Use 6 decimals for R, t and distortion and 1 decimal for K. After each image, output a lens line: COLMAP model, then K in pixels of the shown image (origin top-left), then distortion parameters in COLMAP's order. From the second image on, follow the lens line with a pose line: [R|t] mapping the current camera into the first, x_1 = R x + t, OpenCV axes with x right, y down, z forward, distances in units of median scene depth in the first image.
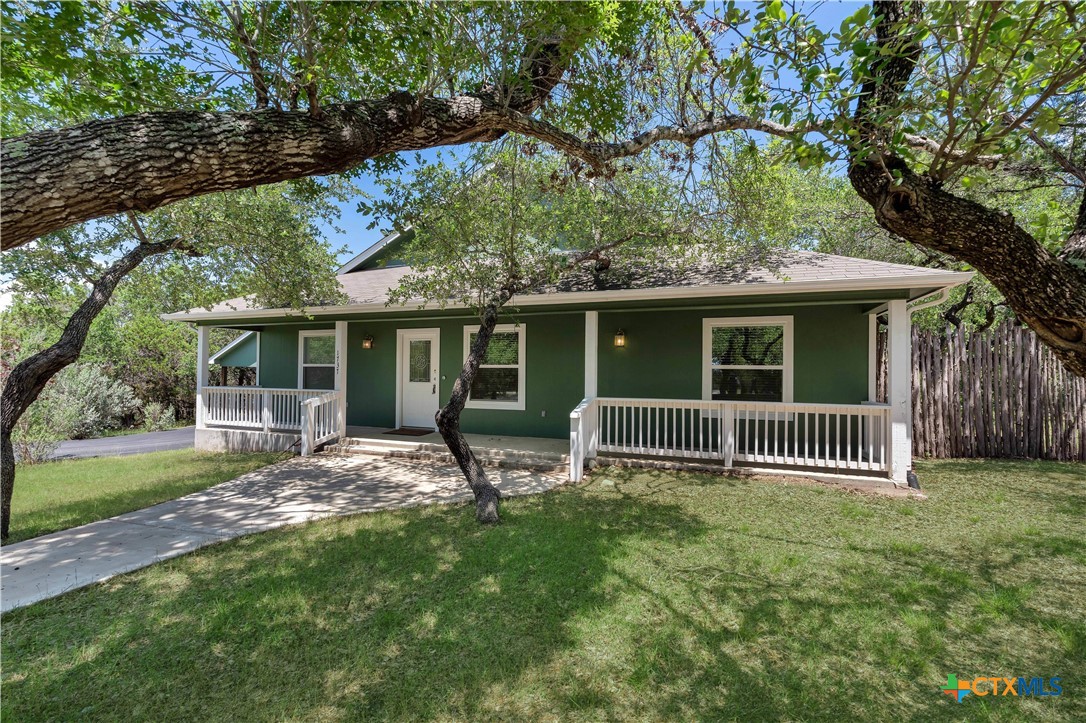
lens RADIAL K [[493.7, 0, 542.0], [0, 493.7, 346.0], [0, 0, 1]] dist [0.000050, 0.000110]
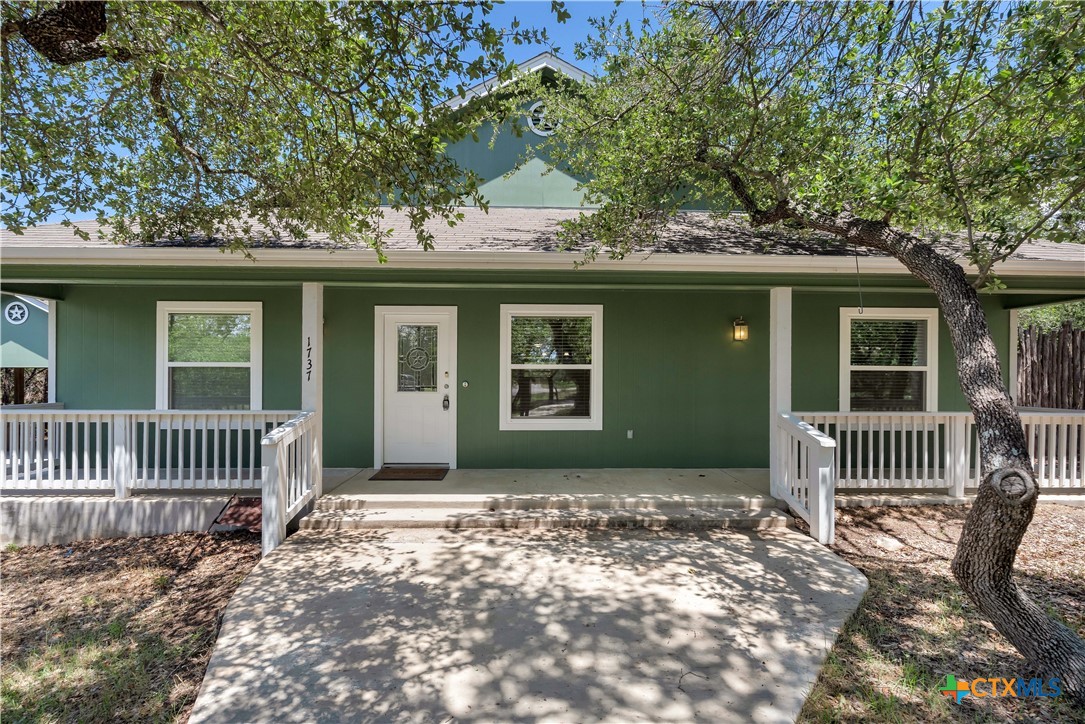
lens RADIAL K [[496.5, 0, 542.5], [0, 496.5, 362.0], [0, 0, 1]] dist [-0.000228, -0.000165]
pose [[0.918535, 0.005415, 0.395302, -0.391255], [-0.017561, 0.999478, 0.027115, 0.017030], [-0.394948, -0.031849, 0.918151, 0.397295]]
